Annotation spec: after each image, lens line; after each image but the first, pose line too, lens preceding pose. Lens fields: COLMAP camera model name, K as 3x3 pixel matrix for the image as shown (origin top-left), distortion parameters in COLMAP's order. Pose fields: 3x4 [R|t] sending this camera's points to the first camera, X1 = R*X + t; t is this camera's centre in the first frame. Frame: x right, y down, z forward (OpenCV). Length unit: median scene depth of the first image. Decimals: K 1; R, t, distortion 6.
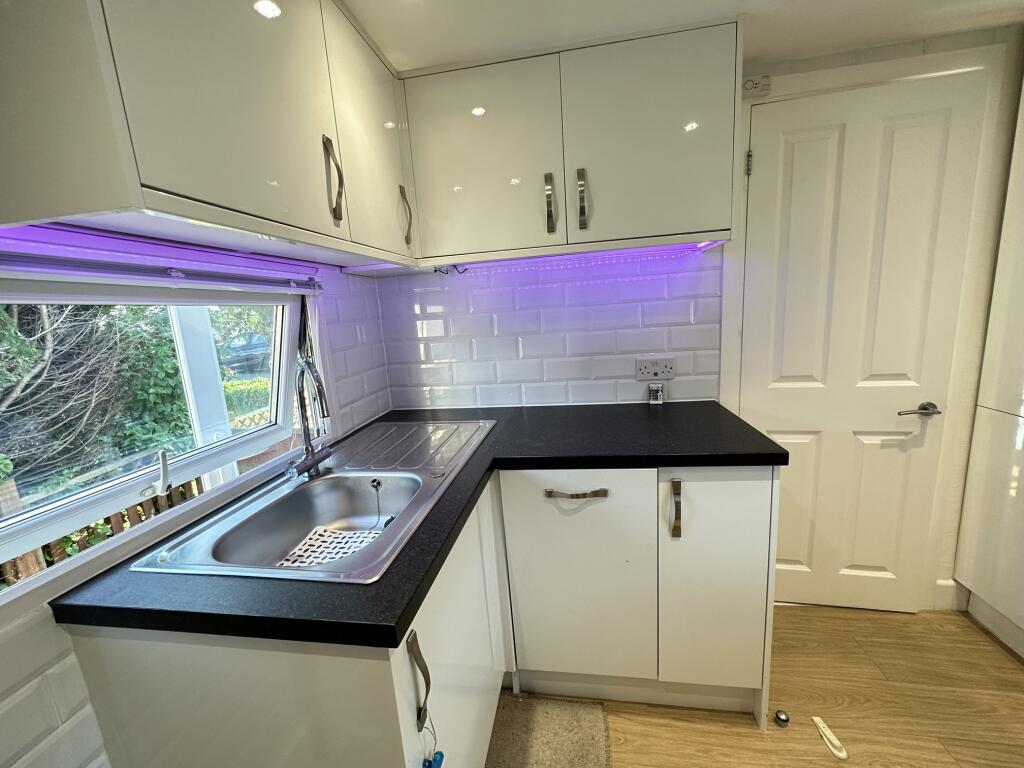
lens RADIAL K [[407.1, 0, 512.0], [0, 407.1, 384.0], [0, 0, 1]] dist [-0.003261, 0.000003]
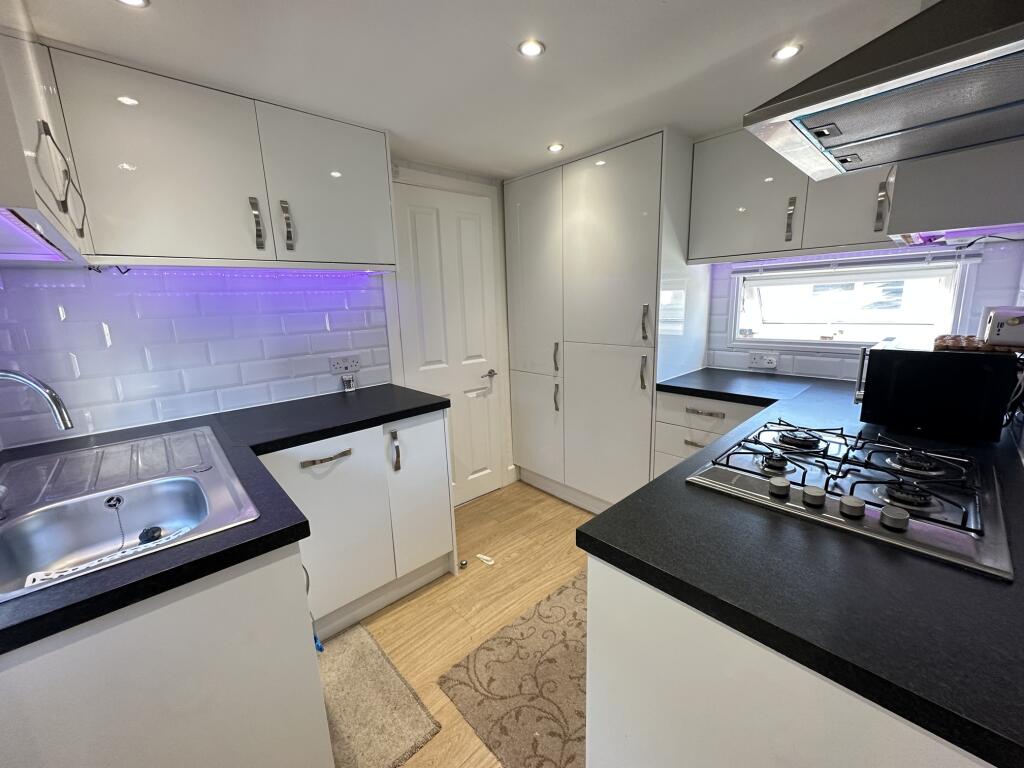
lens RADIAL K [[407.1, 0, 512.0], [0, 407.1, 384.0], [0, 0, 1]] dist [-0.003261, 0.000003]
pose [[0.620238, -0.112210, 0.776346, -0.400847], [0.134968, 0.990221, 0.035294, 0.063301], [-0.772715, 0.082891, 0.629318, -0.245870]]
